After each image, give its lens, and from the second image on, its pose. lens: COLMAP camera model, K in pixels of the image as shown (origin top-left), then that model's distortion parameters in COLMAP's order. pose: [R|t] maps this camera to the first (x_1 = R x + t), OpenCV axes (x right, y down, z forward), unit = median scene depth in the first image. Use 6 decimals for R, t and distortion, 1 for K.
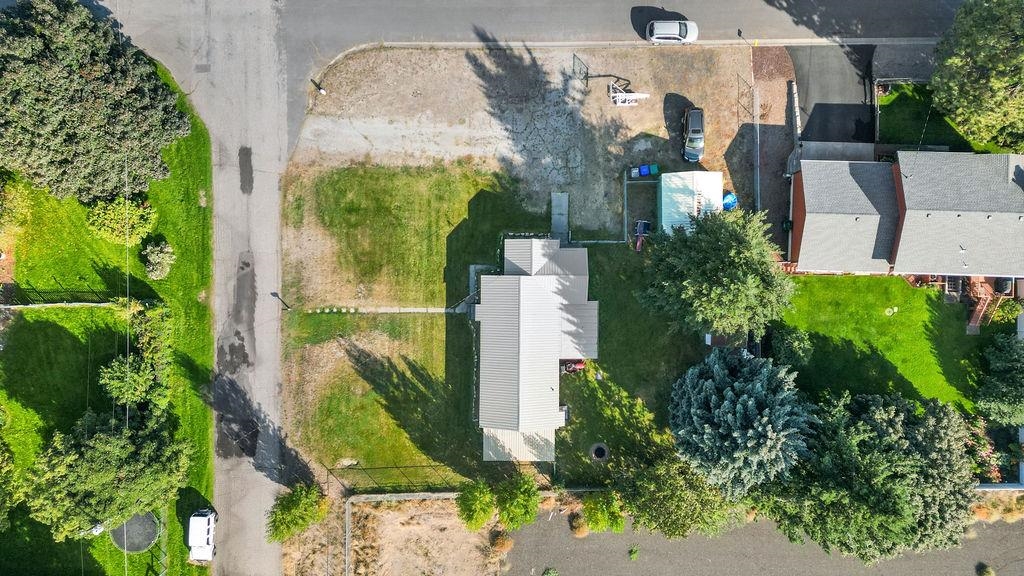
lens RADIAL K [[686.8, 0, 512.0], [0, 686.8, 288.0], [0, 0, 1]] dist [0.003638, -0.000687]
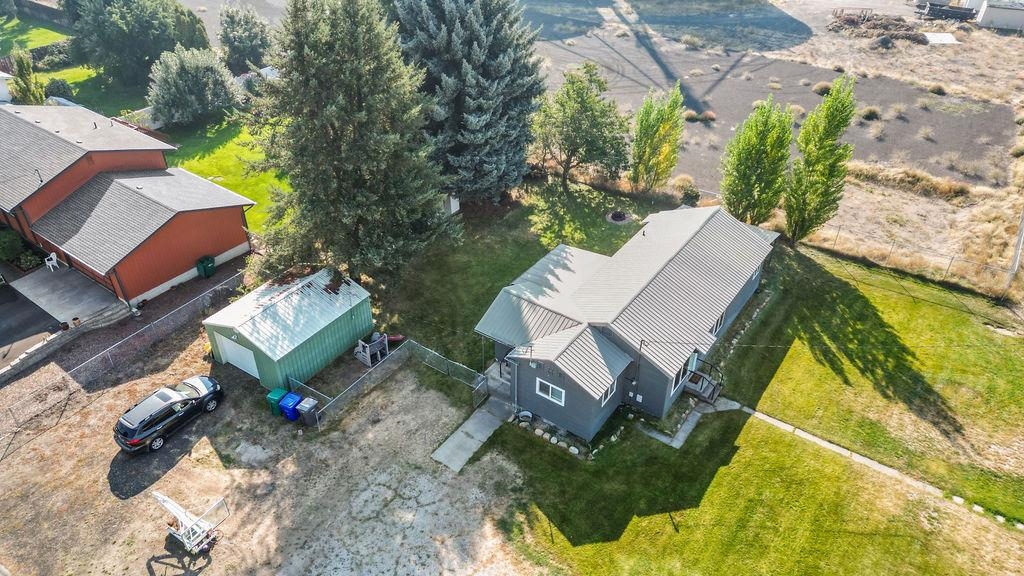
lens RADIAL K [[686.8, 0, 512.0], [0, 686.8, 288.0], [0, 0, 1]] dist [0.003638, -0.000687]
pose [[-0.825174, -0.353597, 0.440519, -0.138667], [0.564827, -0.505918, 0.651934, -0.363771], [-0.007656, 0.786776, 0.617191, 0.605944]]
